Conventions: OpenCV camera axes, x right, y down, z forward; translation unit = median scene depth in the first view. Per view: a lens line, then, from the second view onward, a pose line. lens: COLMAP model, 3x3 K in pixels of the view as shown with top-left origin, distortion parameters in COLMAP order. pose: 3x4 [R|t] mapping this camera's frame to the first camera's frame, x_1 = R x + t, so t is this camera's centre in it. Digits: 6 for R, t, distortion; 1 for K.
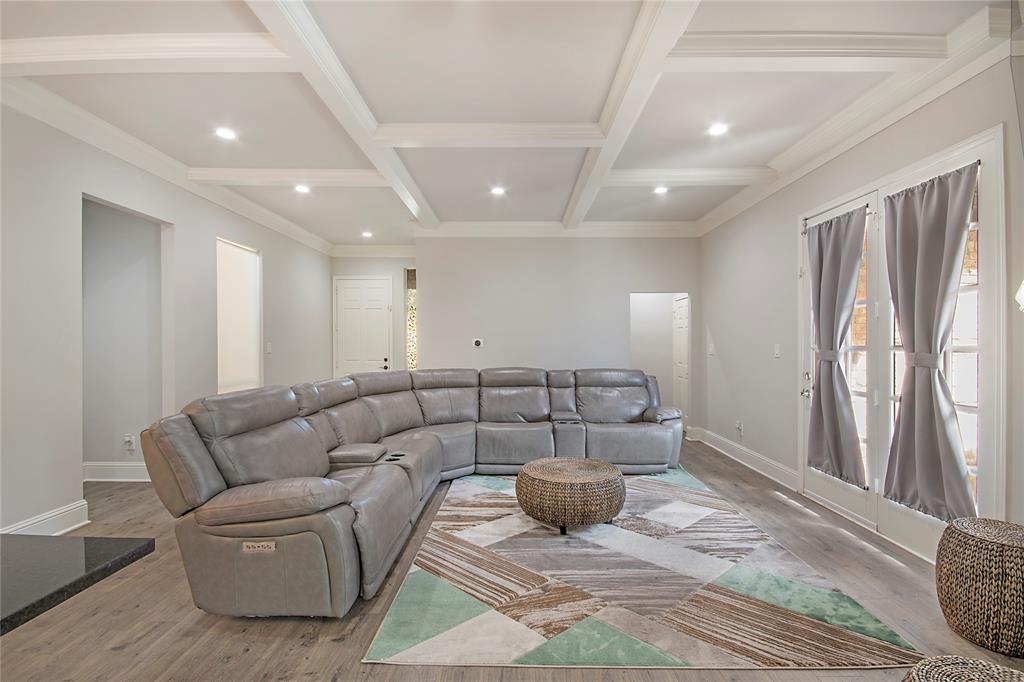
lens RADIAL K [[457.0, 0, 520.7], [0, 457.0, 343.7], [0, 0, 1]] dist [0.001799, -0.001559]
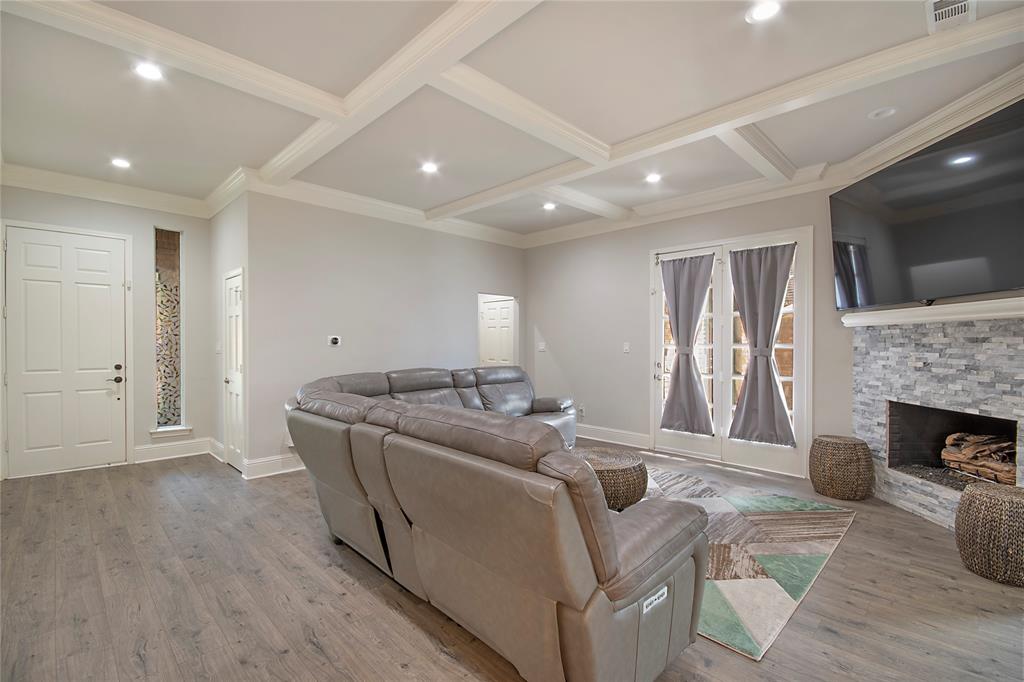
lens RADIAL K [[457.0, 0, 509.3], [0, 457.0, 345.7], [0, 0, 1]] dist [0.001799, -0.001559]
pose [[0.700665, -0.003320, 0.713483, -0.773160], [-0.001253, 0.999982, 0.005883, 0.002614], [-0.713489, -0.005016, 0.700648, 0.373800]]
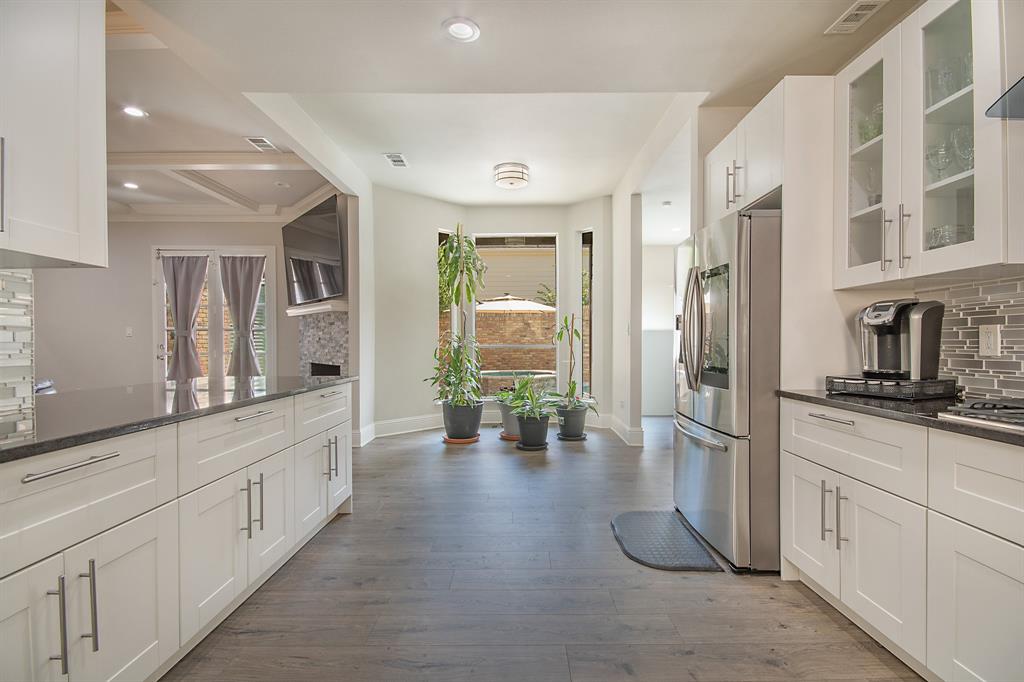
lens RADIAL K [[457.0, 0, 520.0], [0, 457.0, 343.5], [0, 0, 1]] dist [0.001799, -0.001559]
pose [[-0.013625, -0.011158, 0.999845, -1.115096], [0.001798, 0.999936, 0.011184, 0.047089], [-0.999906, 0.001950, -0.013604, -0.277347]]
